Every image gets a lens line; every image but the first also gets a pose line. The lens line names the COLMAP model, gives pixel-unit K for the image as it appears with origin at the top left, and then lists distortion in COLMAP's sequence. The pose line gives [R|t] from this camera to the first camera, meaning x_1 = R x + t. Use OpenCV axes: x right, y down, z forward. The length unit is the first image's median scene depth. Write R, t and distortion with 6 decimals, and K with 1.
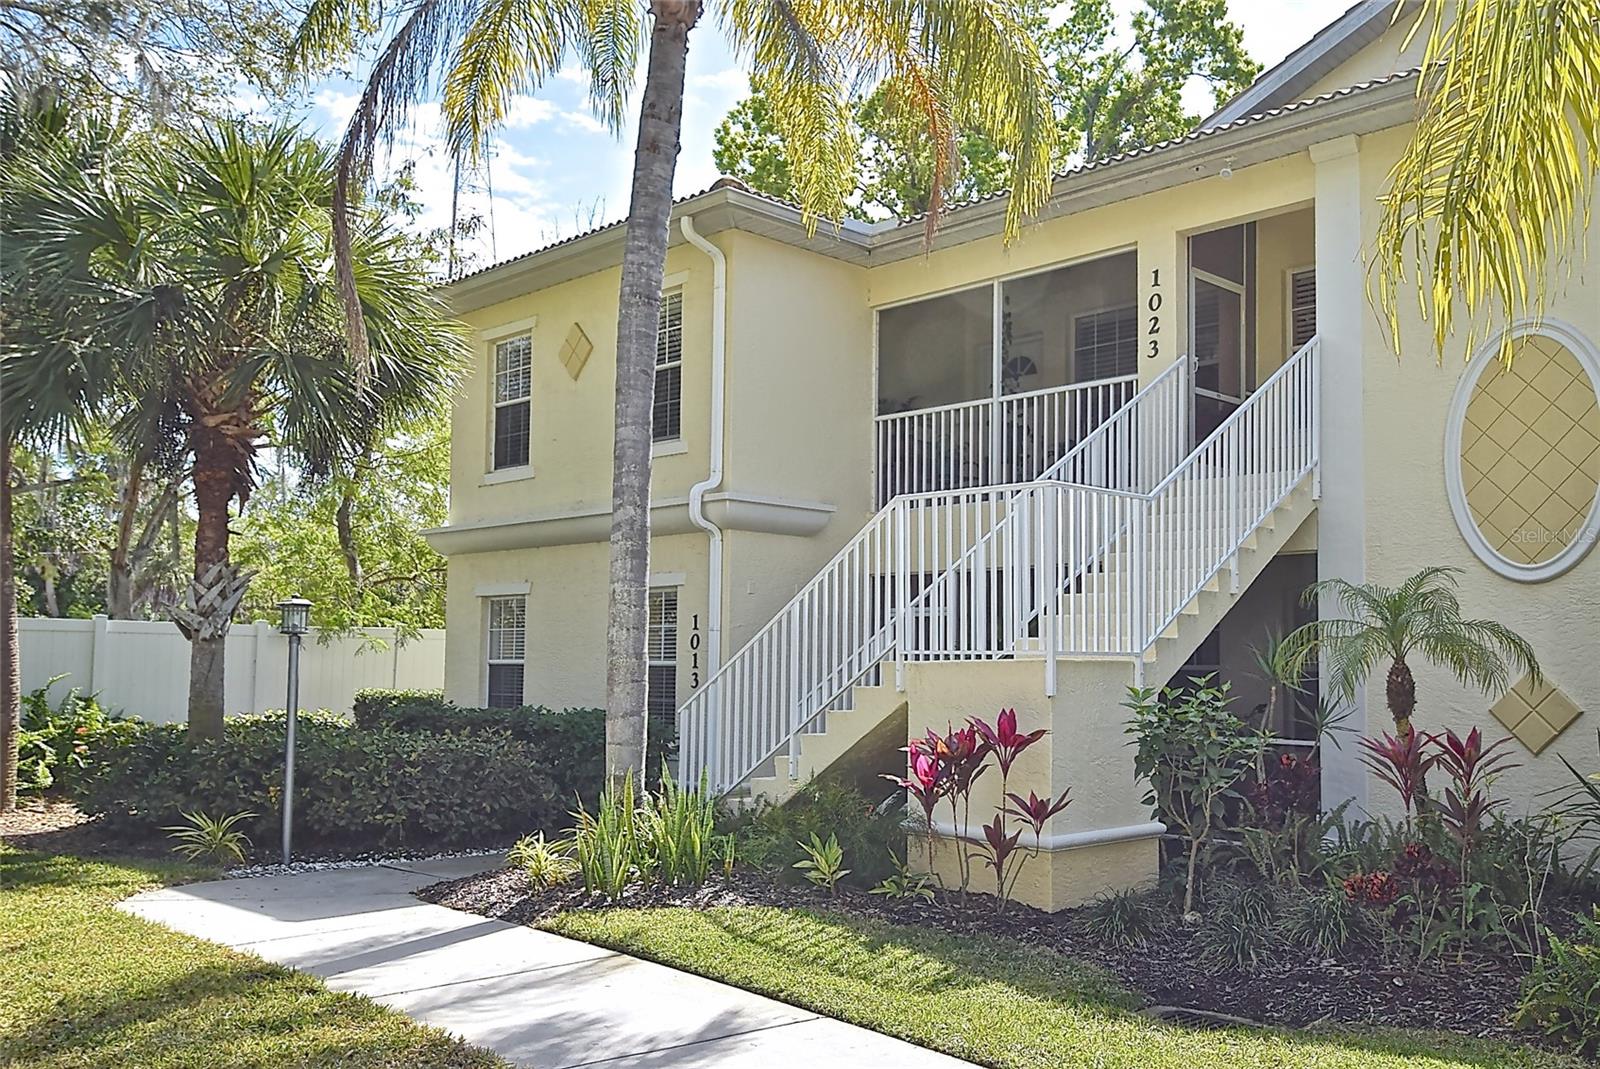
lens RADIAL K [[1383.6, 0, 799.7], [0, 1383.6, 534.4], [0, 0, 1]] dist [0.001428, 0.003101]
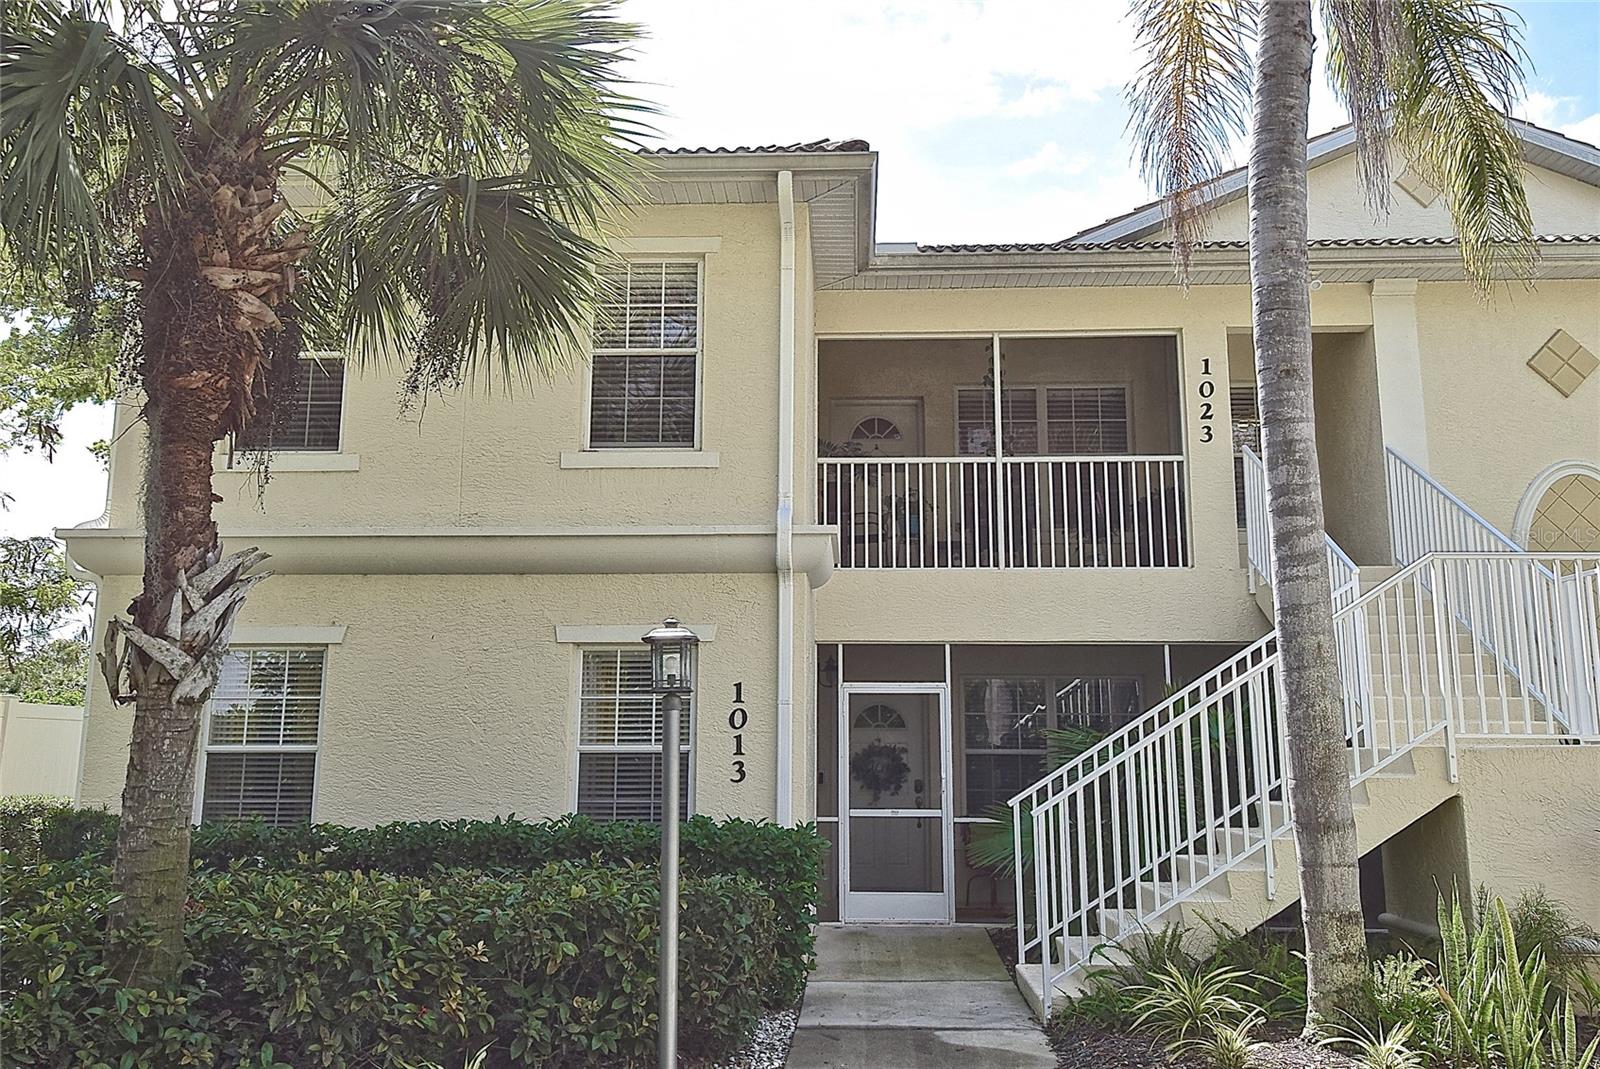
lens RADIAL K [[1239.3, 0, 799.9], [0, 1239.3, 541.0], [0, 0, 1]] dist [0.010610, 0.000122]
pose [[0.713751, 0.108276, 0.691979, -0.553582], [-0.055297, 0.993606, -0.098435, 0.048795], [-0.698213, 0.031994, 0.715175, 0.524839]]
